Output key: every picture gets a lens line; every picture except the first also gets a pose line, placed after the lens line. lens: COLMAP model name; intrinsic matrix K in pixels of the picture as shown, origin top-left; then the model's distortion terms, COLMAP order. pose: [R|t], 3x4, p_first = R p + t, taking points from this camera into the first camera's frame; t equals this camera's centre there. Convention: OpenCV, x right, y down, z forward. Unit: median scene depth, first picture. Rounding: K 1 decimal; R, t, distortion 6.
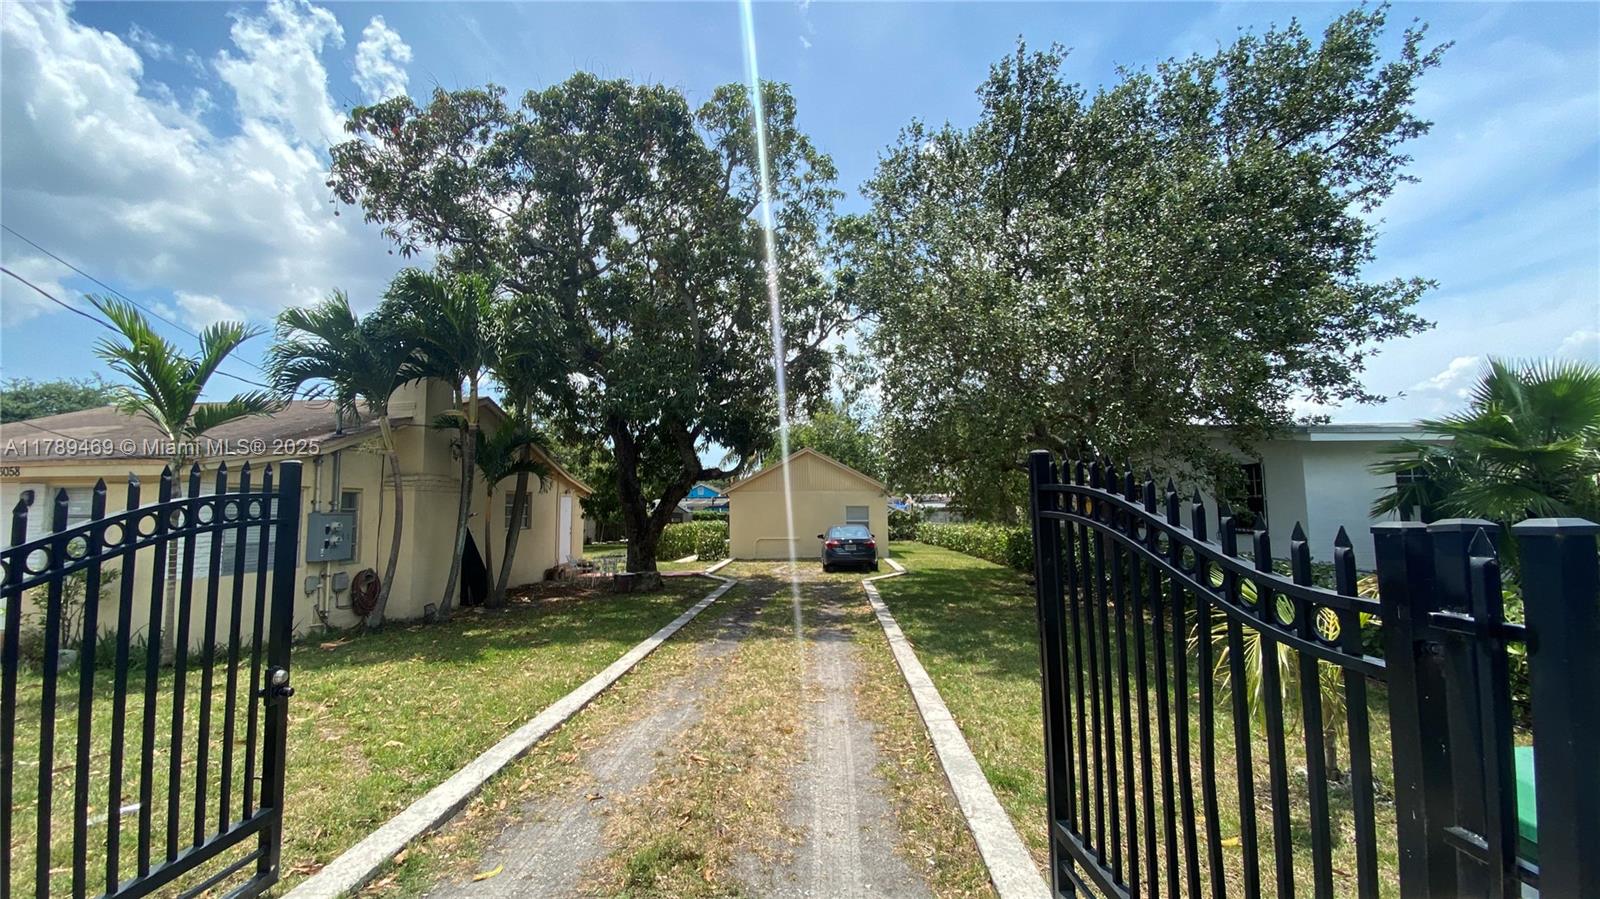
lens RADIAL K [[643.1, 0, 801.4], [0, 643.1, 451.9], [0, 0, 1]] dist [0.014486, -0.018755]
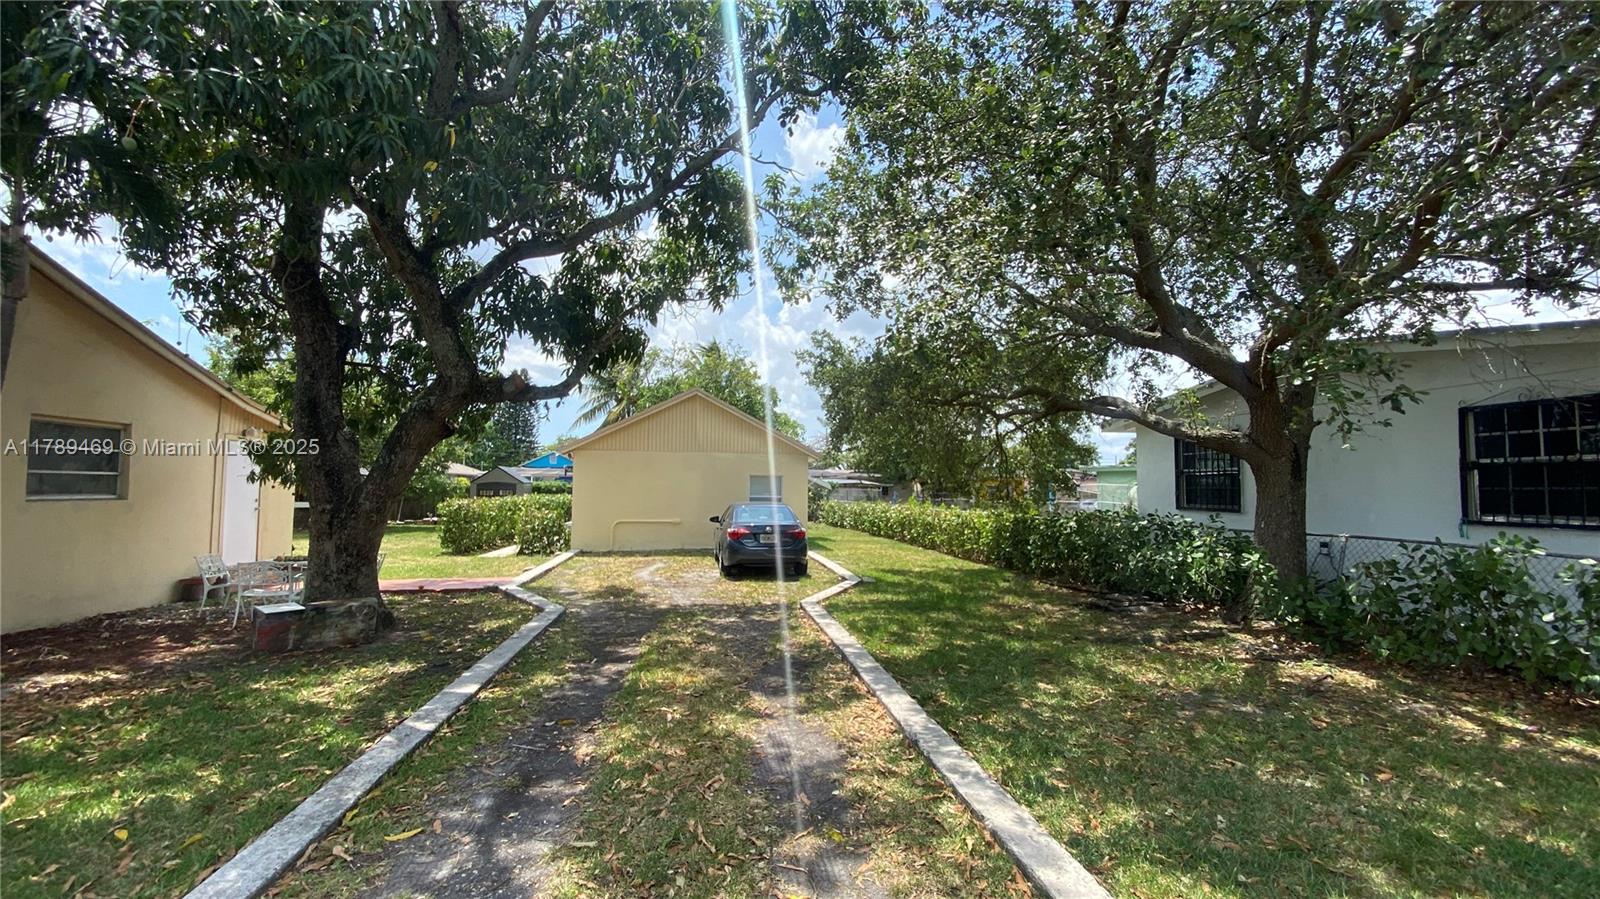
lens RADIAL K [[643.1, 0, 801.4], [0, 643.1, 451.9], [0, 0, 1]] dist [0.014486, -0.018755]
pose [[0.980358, 0.027662, 0.195276, -0.012061], [-0.034385, 0.998924, 0.031125, 0.037663], [-0.194205, -0.037228, 0.980254, 0.325341]]
